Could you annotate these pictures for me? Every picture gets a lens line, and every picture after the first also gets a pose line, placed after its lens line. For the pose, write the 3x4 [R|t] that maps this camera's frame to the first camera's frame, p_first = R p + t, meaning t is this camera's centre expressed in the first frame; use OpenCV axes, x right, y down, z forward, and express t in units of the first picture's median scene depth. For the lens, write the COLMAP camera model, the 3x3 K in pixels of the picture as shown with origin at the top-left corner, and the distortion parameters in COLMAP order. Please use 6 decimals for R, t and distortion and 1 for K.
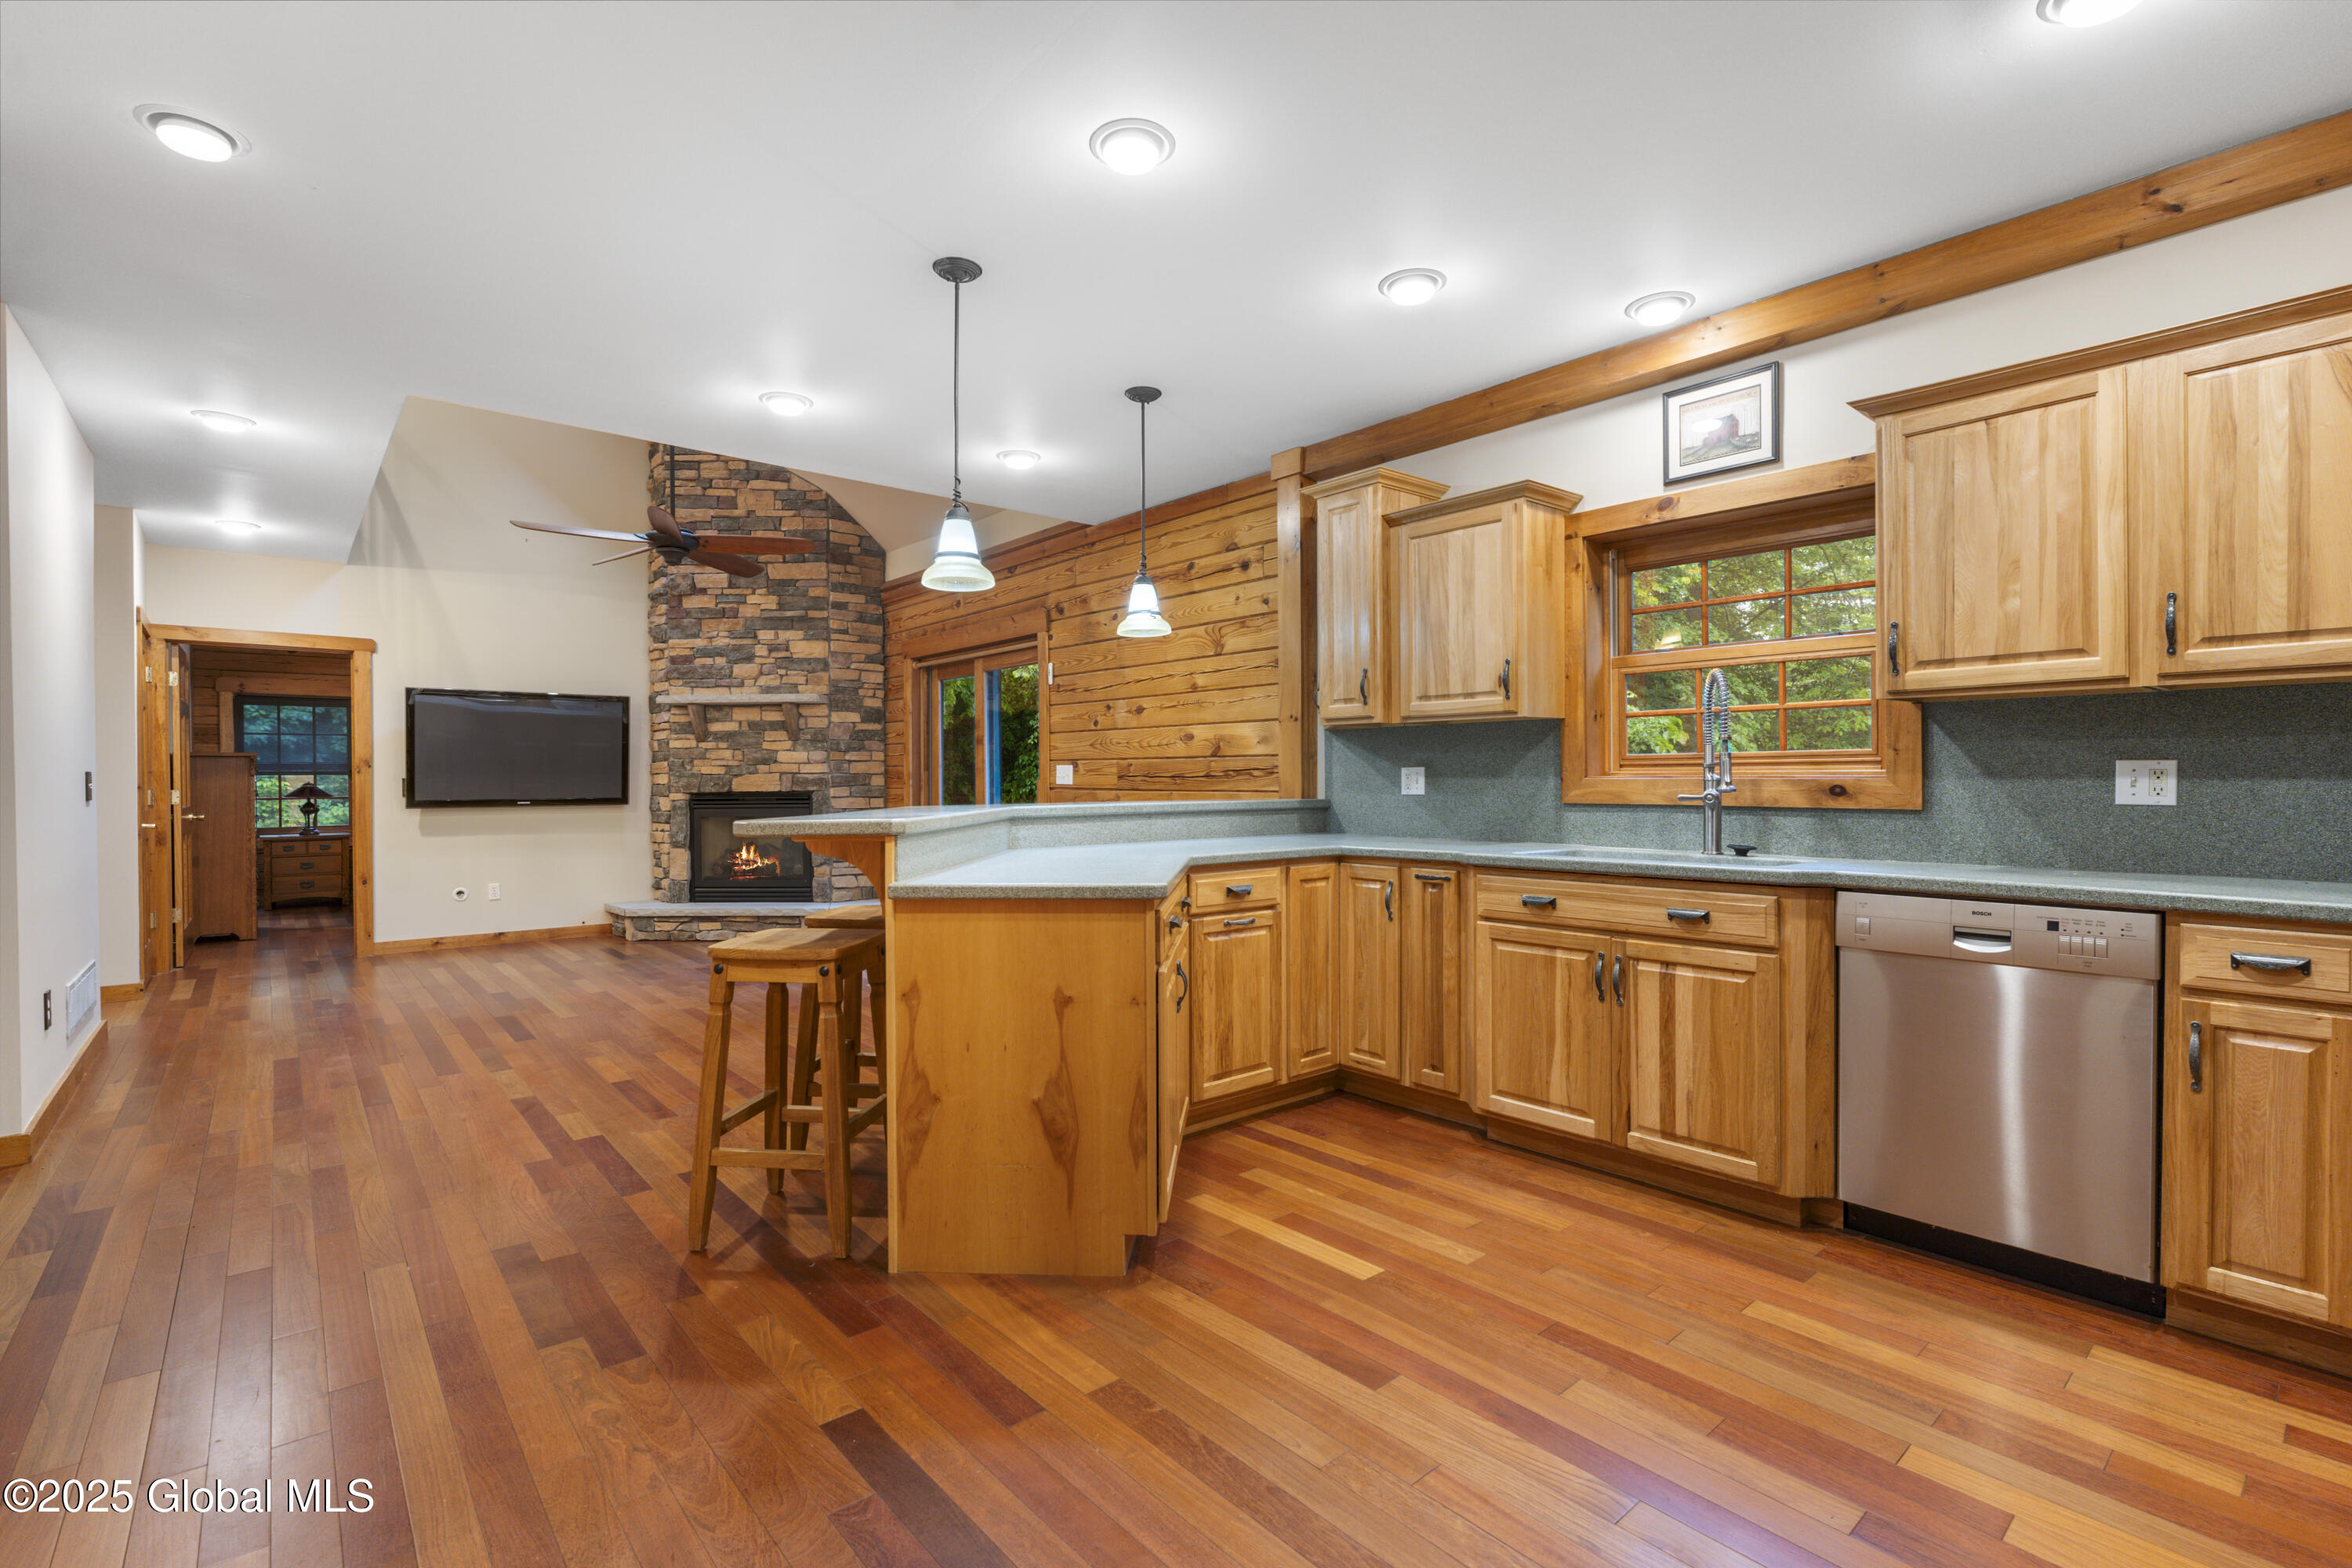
lens RADIAL K [[1060.0, 0, 1176.1], [0, 1060.0, 786.0], [0, 0, 1]] dist [-0.002055, -0.000765]
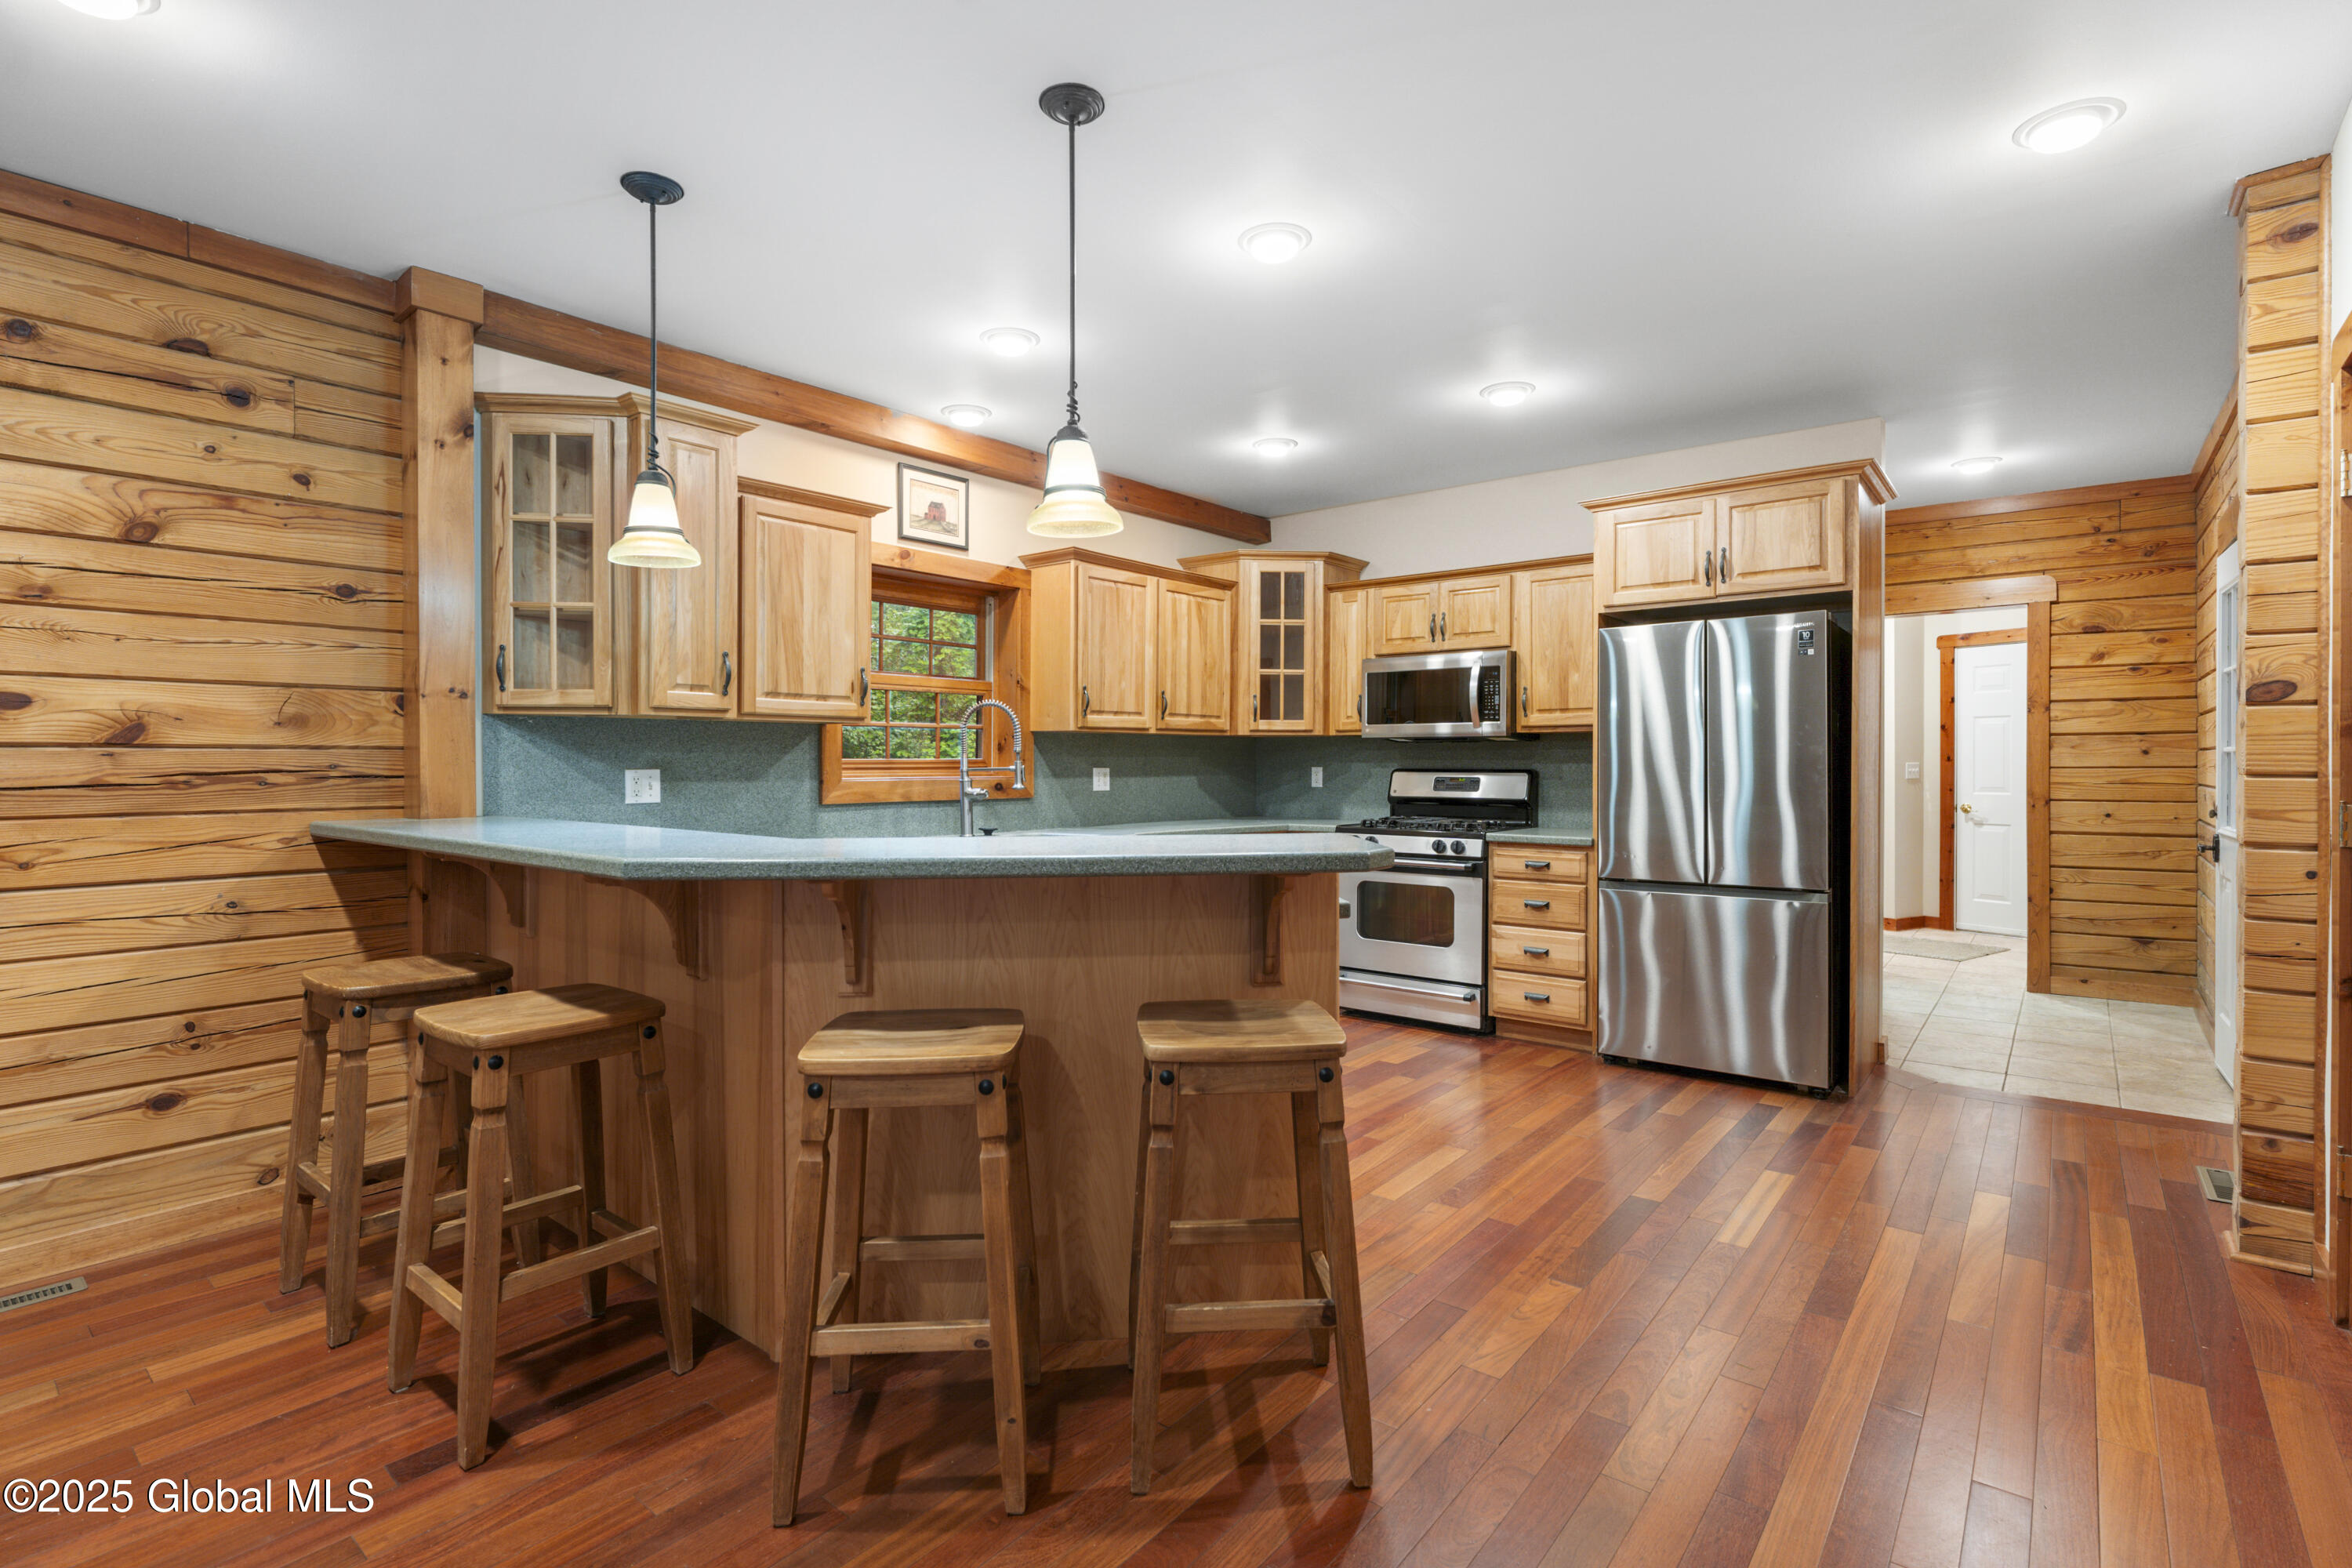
lens RADIAL K [[1099.9, 0, 1177.7], [0, 1099.9, 772.4], [0, 0, 1]] dist [0.001192, -0.000127]
pose [[-0.175934, -0.005275, 0.984388, -0.501597], [0.009107, 0.999934, 0.006986, -0.013082], [-0.984360, 0.010194, -0.175874, 0.547686]]
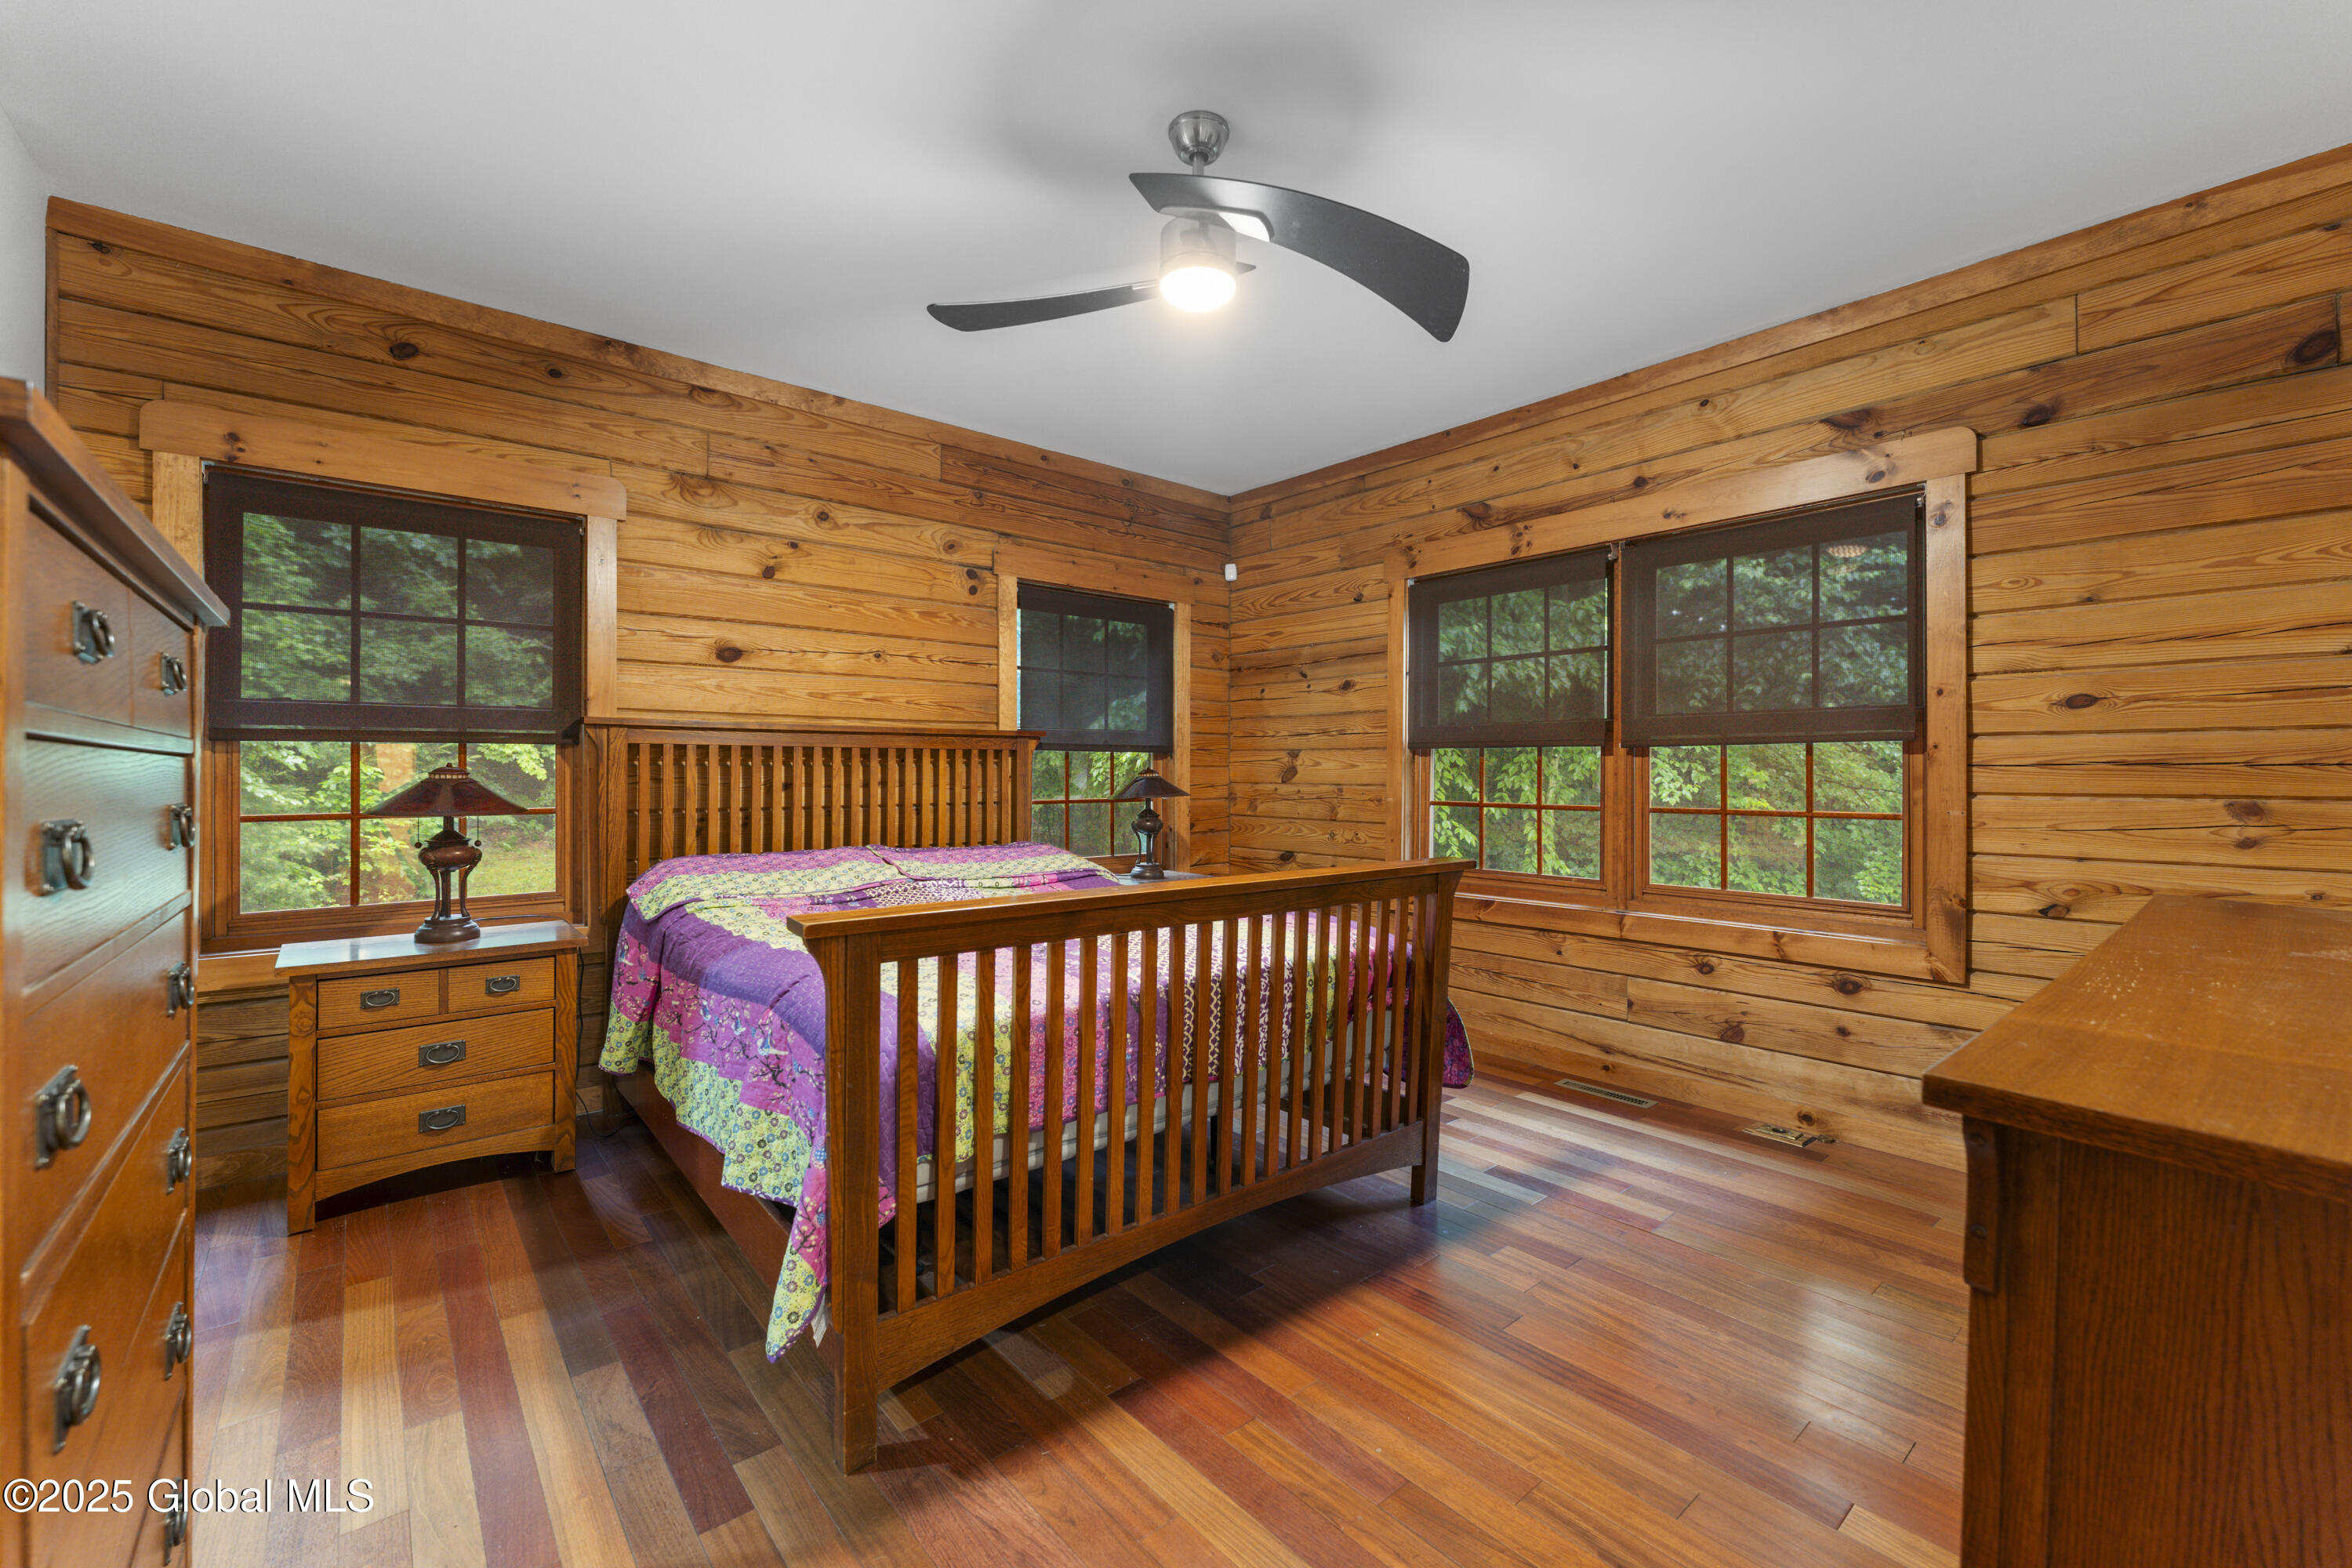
lens RADIAL K [[977.1, 0, 1174.3], [0, 977.1, 756.5], [0, 0, 1]] dist [-0.001778, -0.000057]
pose [[0.999897, 0.002816, -0.014086, -1.025265], [-0.003082, 0.999817, -0.018893, -0.002272], [0.014030, 0.018935, 0.999722, 1.219398]]
